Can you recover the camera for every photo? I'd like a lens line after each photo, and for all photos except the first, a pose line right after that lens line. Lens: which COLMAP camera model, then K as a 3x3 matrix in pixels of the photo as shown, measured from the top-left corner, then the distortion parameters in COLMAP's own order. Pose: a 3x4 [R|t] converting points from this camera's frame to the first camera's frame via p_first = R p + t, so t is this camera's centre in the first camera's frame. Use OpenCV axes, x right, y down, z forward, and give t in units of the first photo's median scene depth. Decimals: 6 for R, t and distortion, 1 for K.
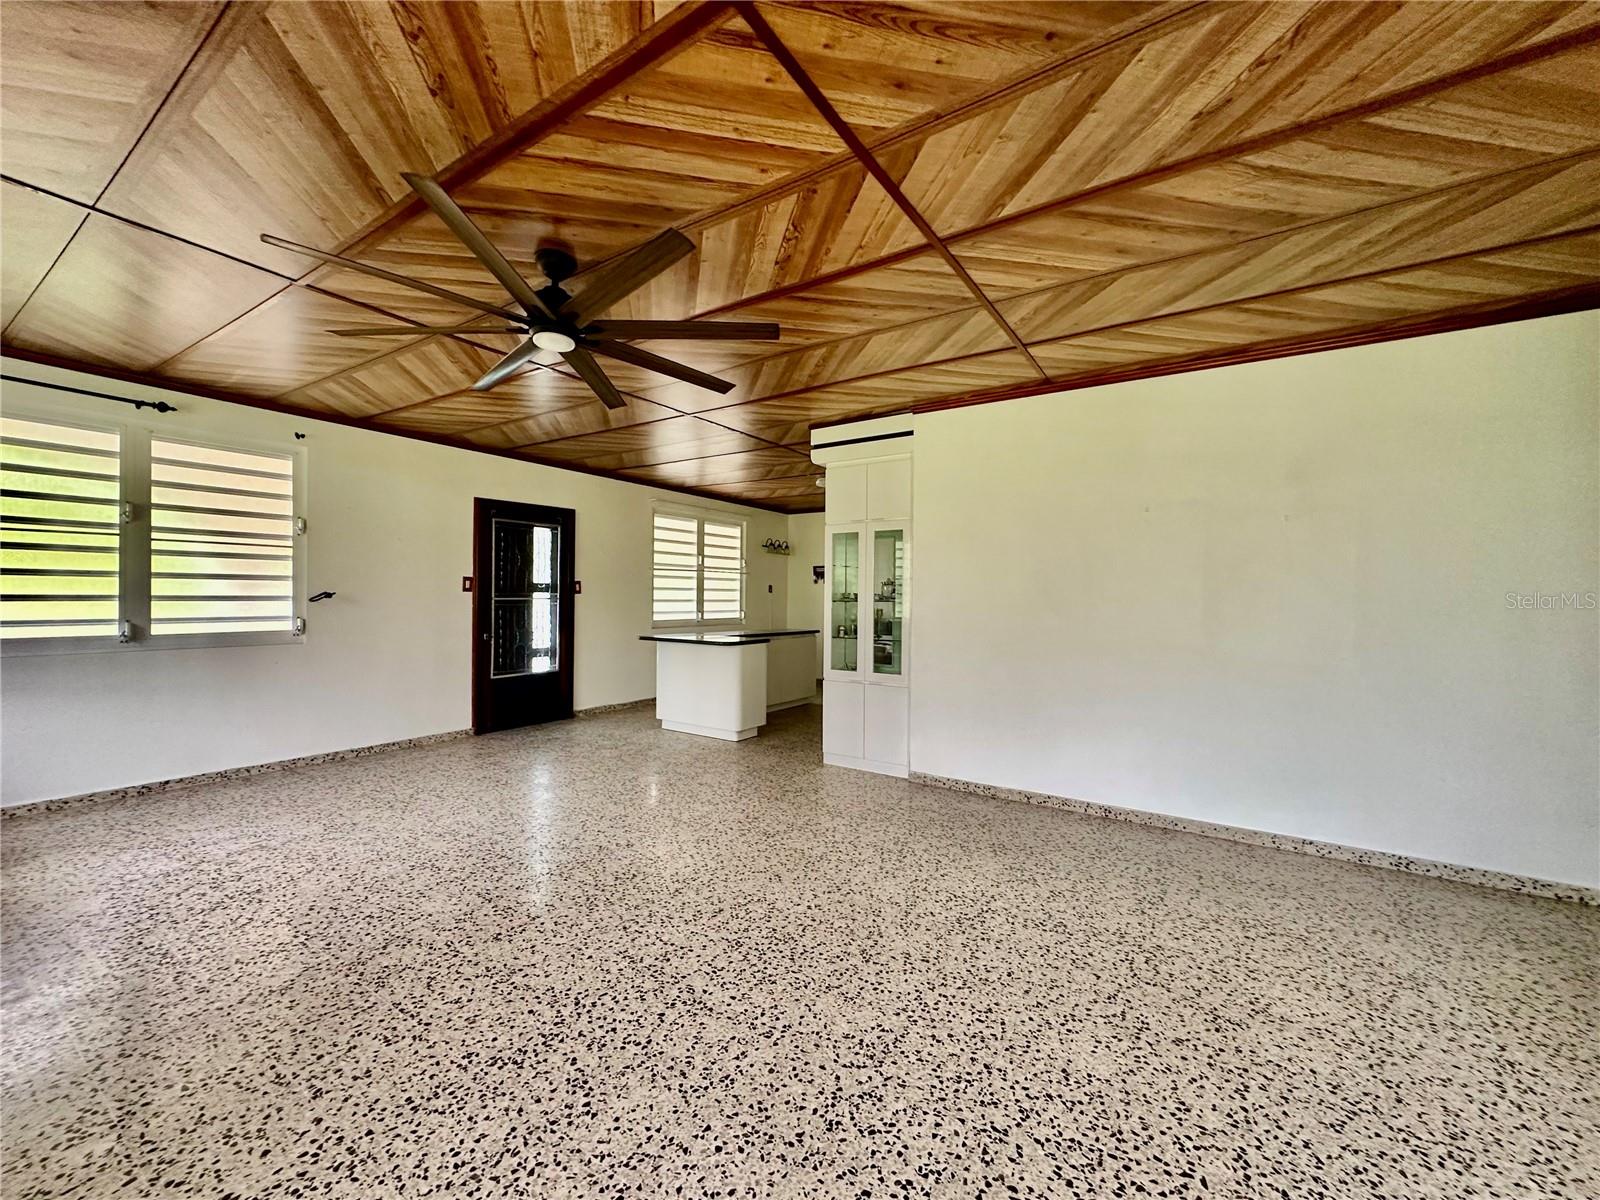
lens RADIAL K [[637.5, 0, 799.3], [0, 637.5, 599.8], [0, 0, 1]] dist [-0.002139, 0.000396]
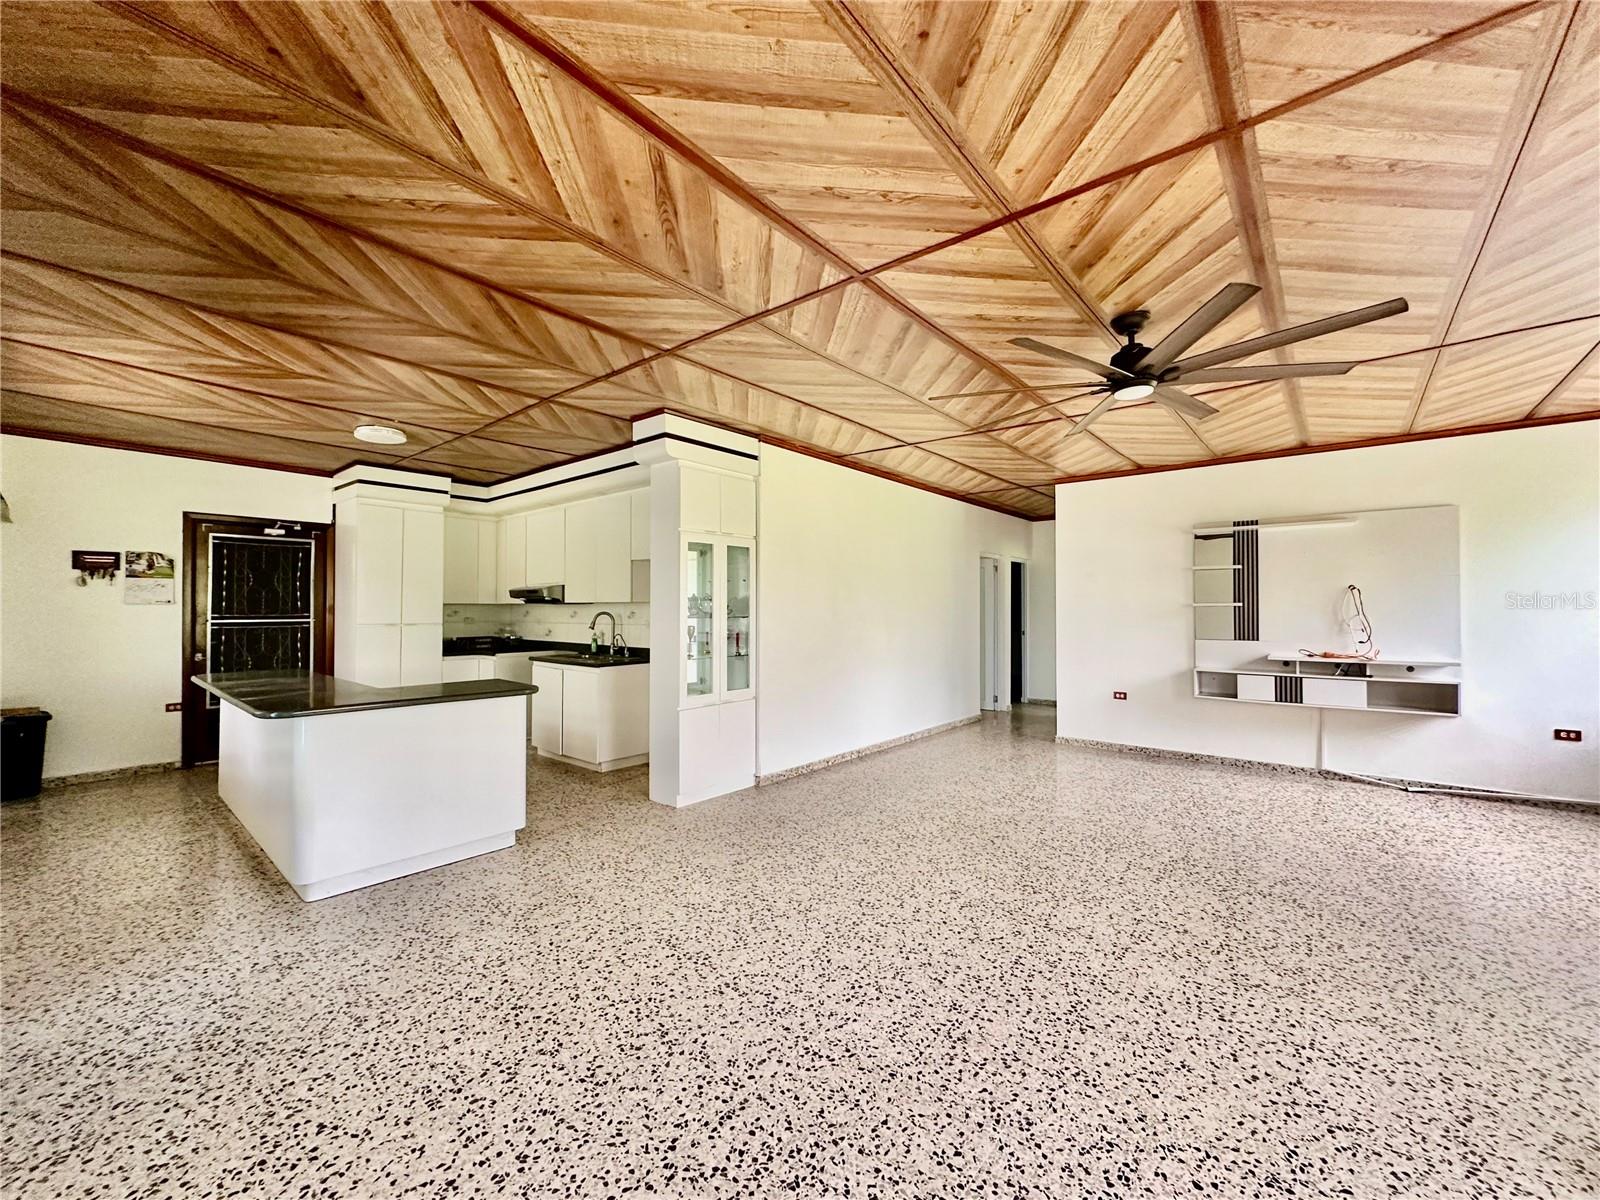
lens RADIAL K [[637.5, 0, 799.7], [0, 637.5, 598.9], [0, 0, 1]] dist [-0.002139, 0.000396]
pose [[0.115392, 0.003982, 0.993312, -1.582908], [0.004207, 0.999981, -0.004497, -0.039812], [-0.993311, 0.004698, 0.115373, 1.472038]]
